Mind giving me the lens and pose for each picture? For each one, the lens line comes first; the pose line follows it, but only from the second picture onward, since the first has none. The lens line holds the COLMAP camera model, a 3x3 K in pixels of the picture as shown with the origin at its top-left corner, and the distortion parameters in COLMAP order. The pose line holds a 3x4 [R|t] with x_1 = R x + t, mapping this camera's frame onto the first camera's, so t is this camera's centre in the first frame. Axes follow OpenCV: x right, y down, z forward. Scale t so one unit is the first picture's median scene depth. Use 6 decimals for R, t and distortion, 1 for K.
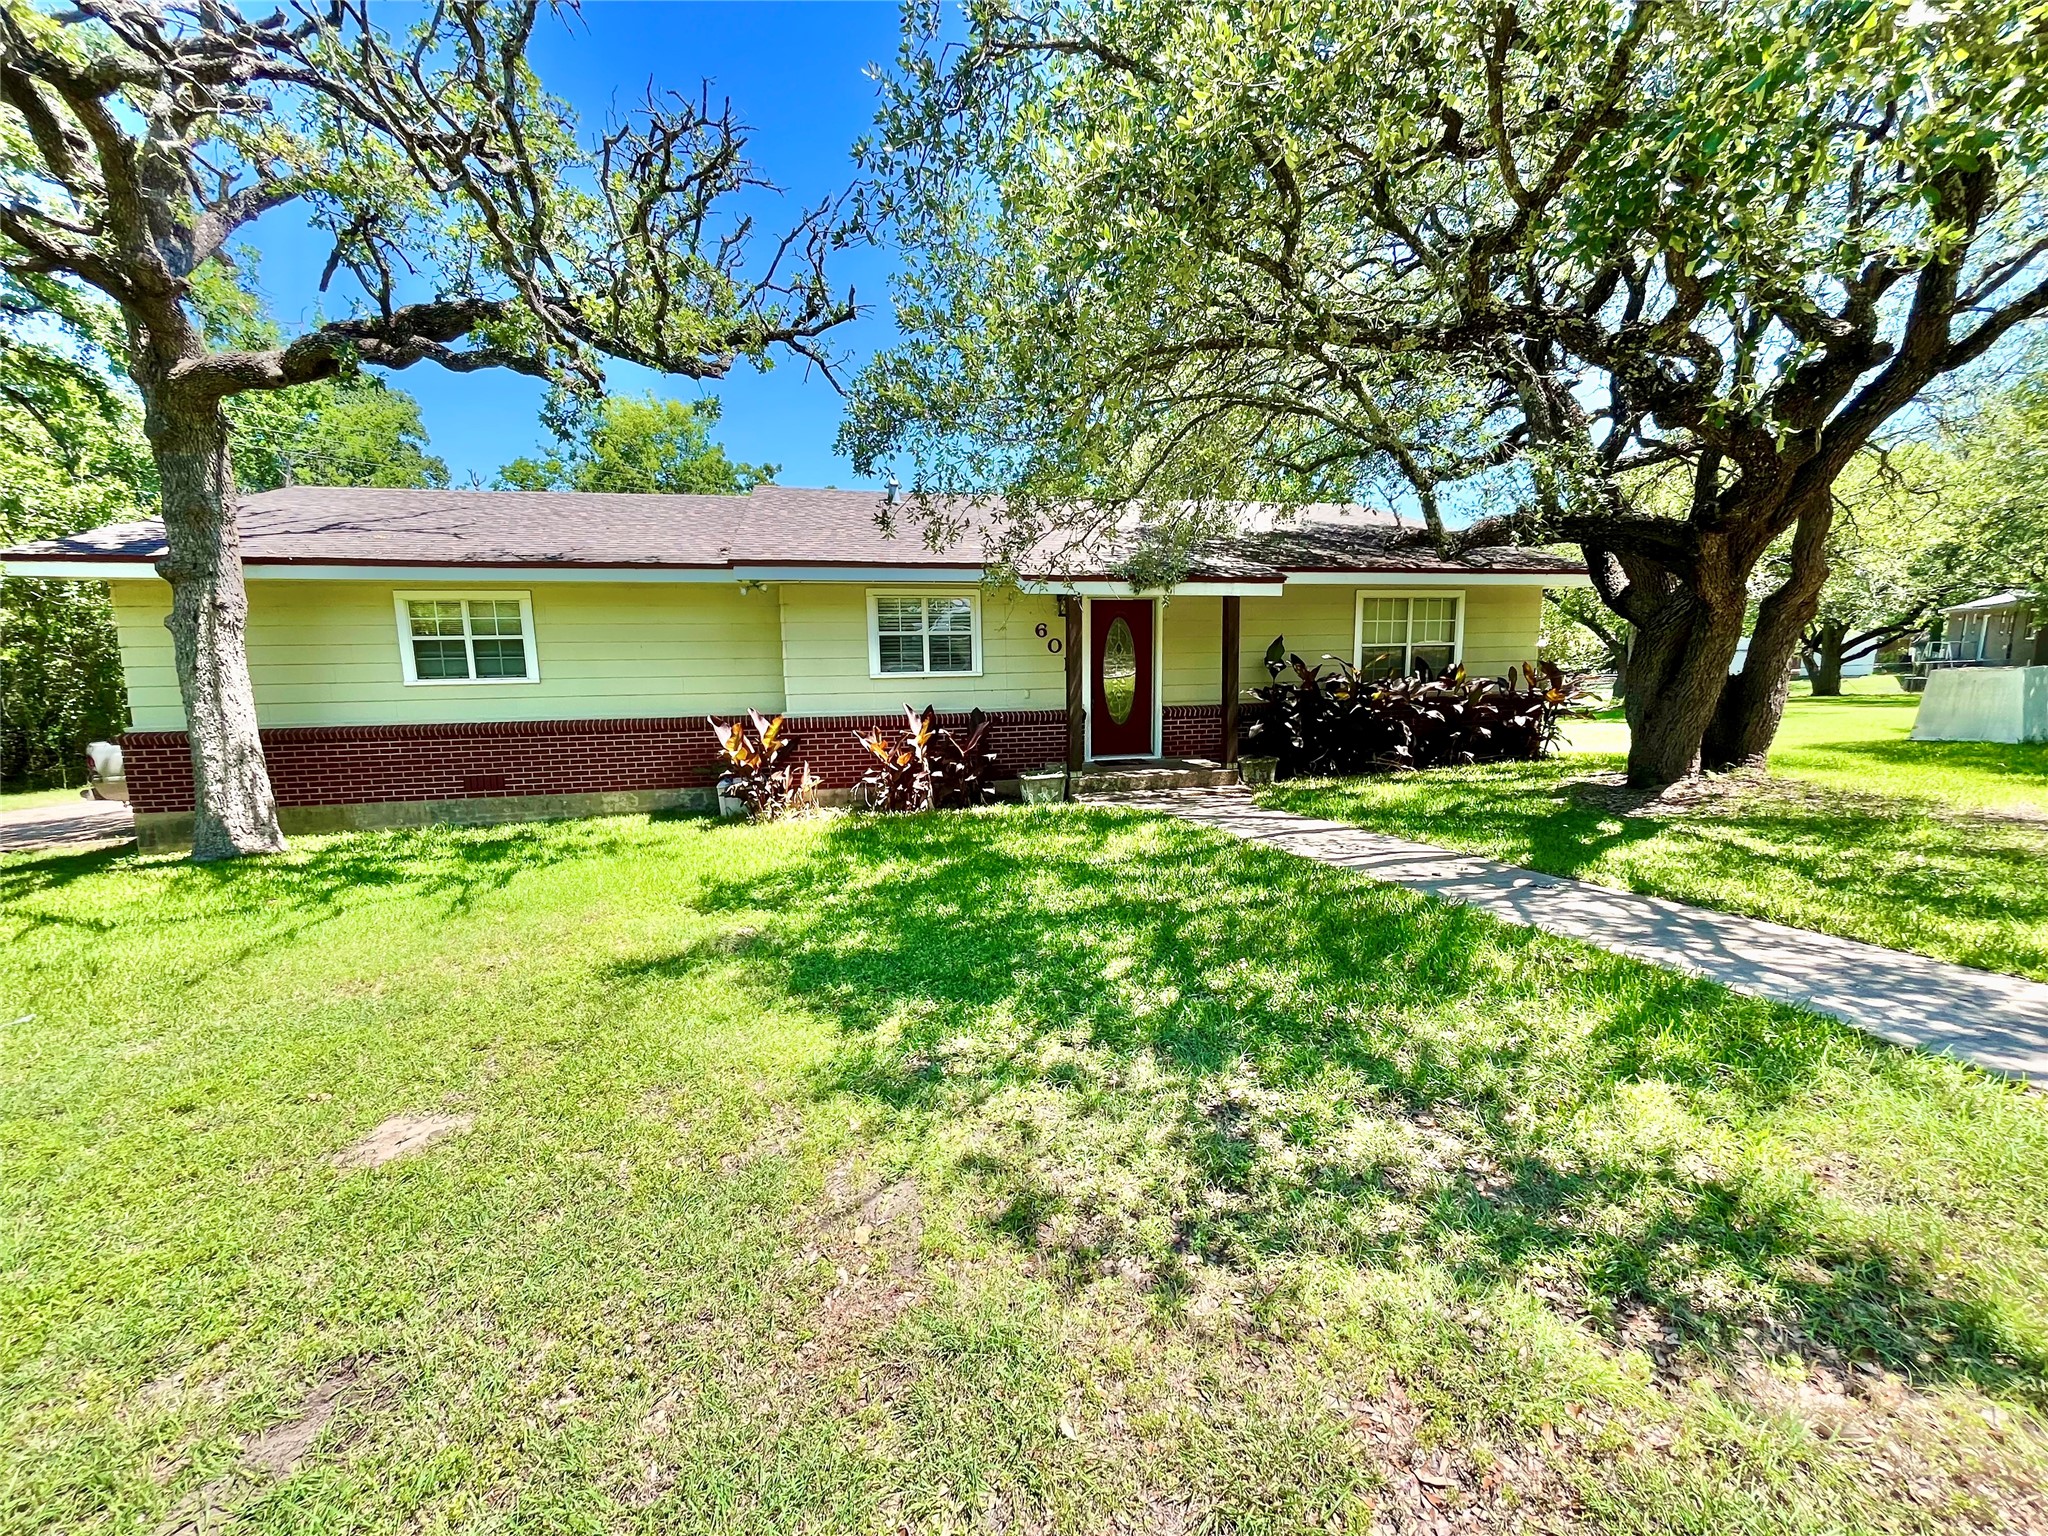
lens RADIAL K [[826.8, 0, 1027.5], [0, 826.8, 770.7], [0, 0, 1]] dist [-0.003795, -0.000076]
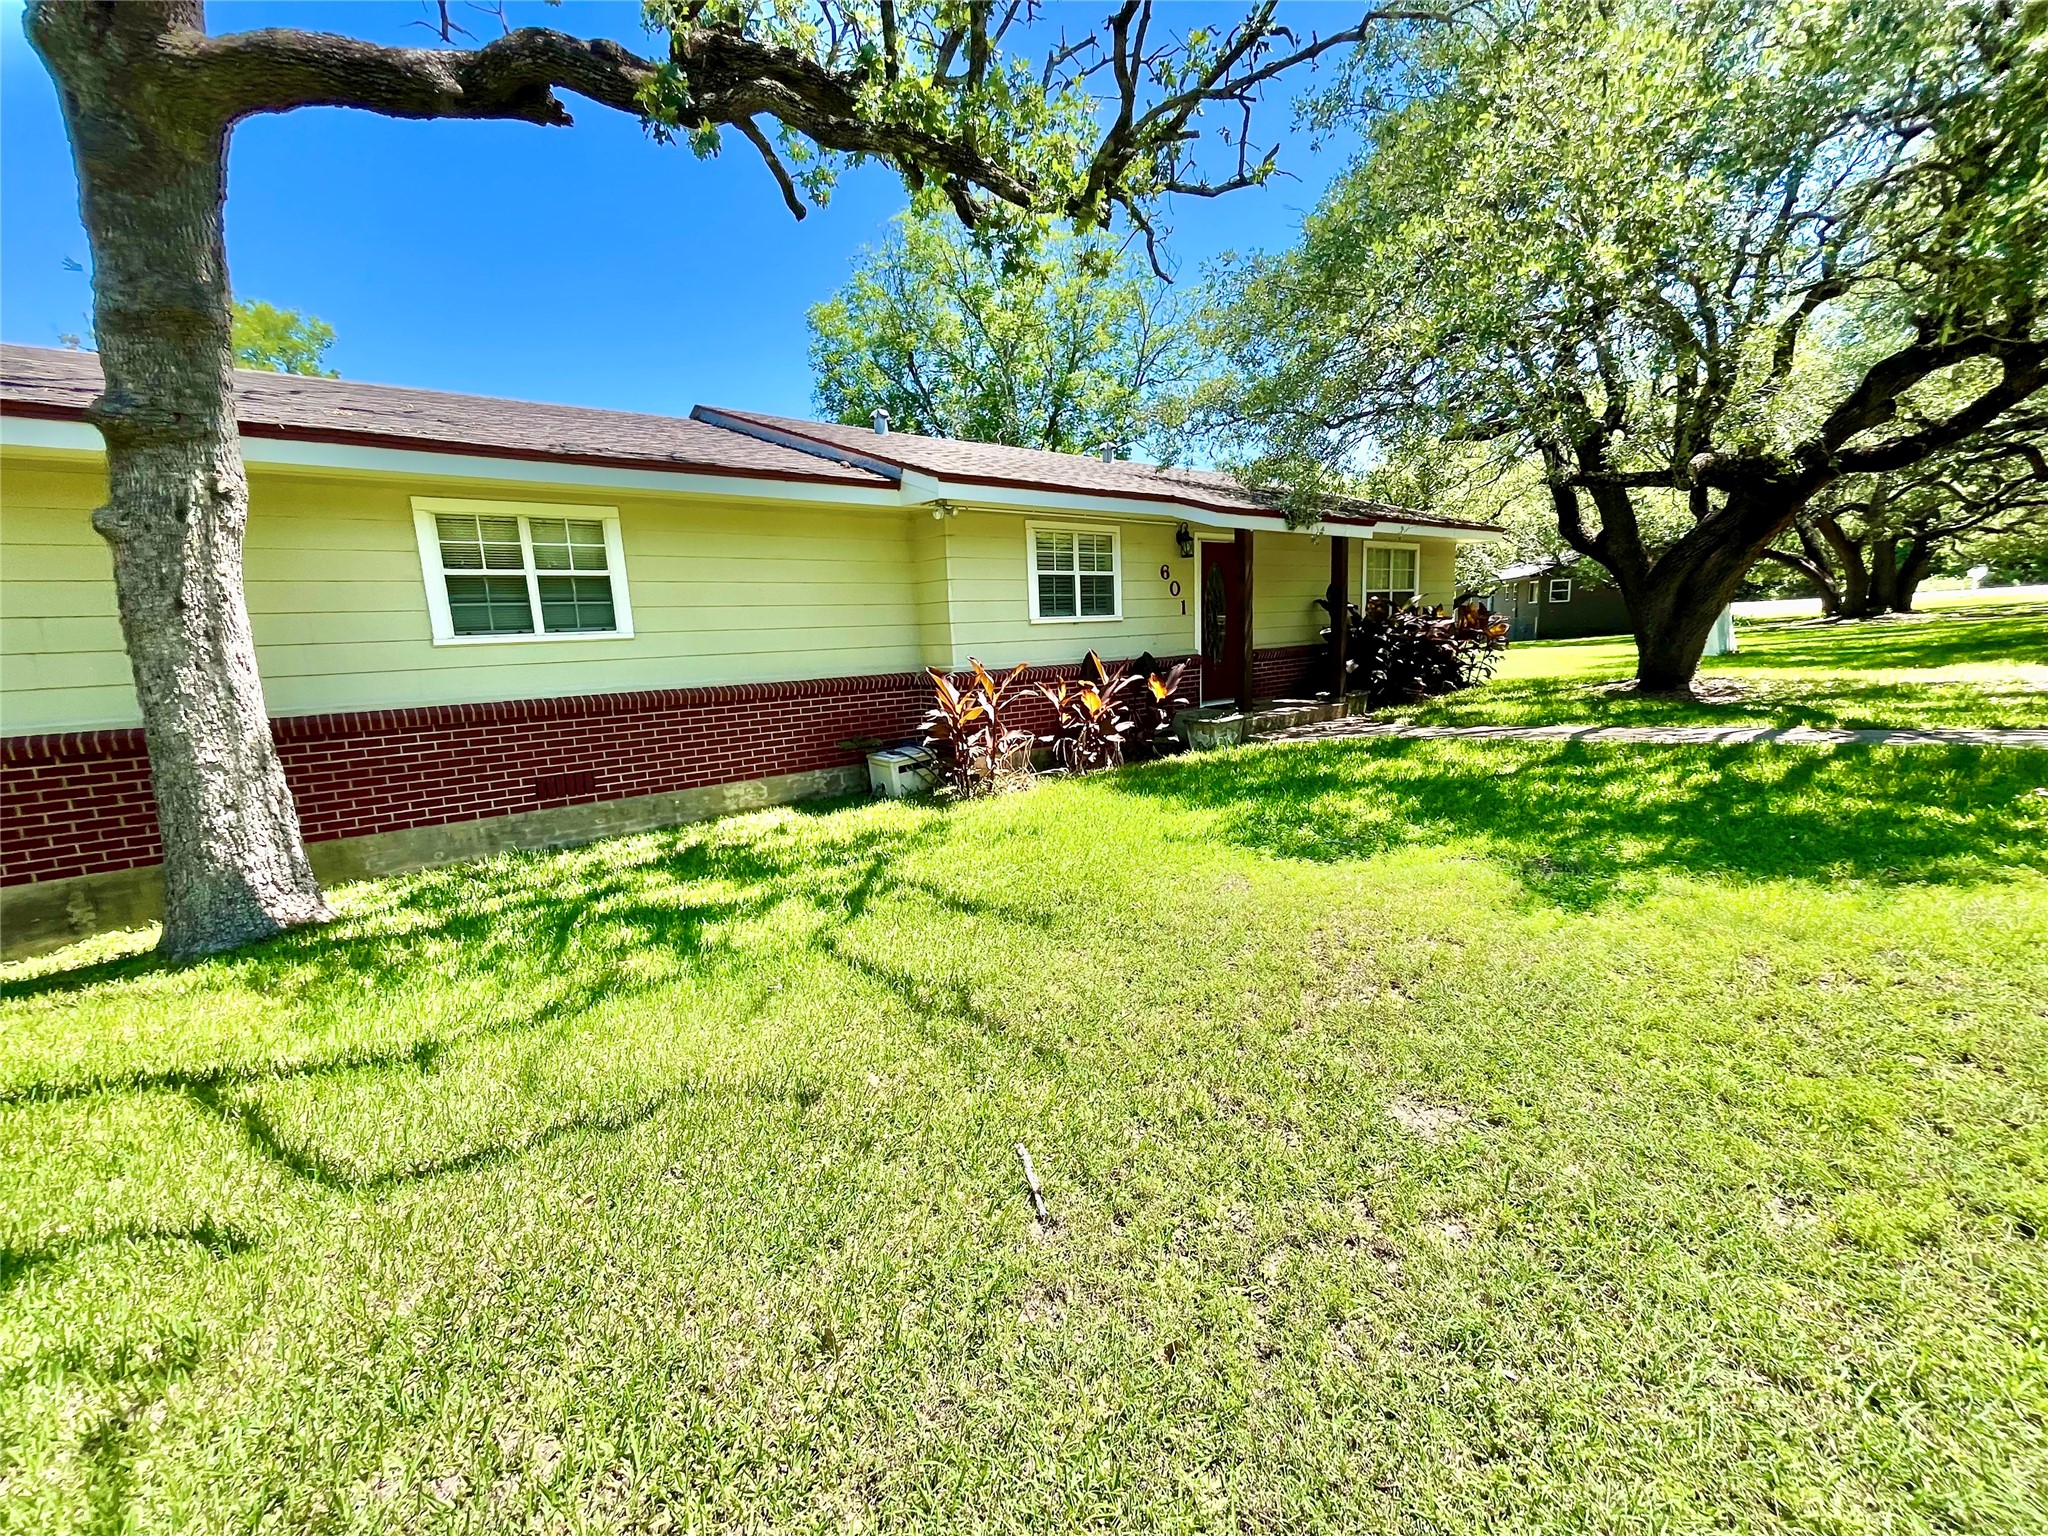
lens RADIAL K [[826.8, 0, 1025.7], [0, 826.8, 770.0], [0, 0, 1]] dist [-0.003795, -0.000076]
pose [[0.908662, -0.094029, 0.406806, -0.602916], [0.089954, 0.995518, 0.029178, 0.017211], [-0.407727, 0.010081, 0.913048, 0.217815]]
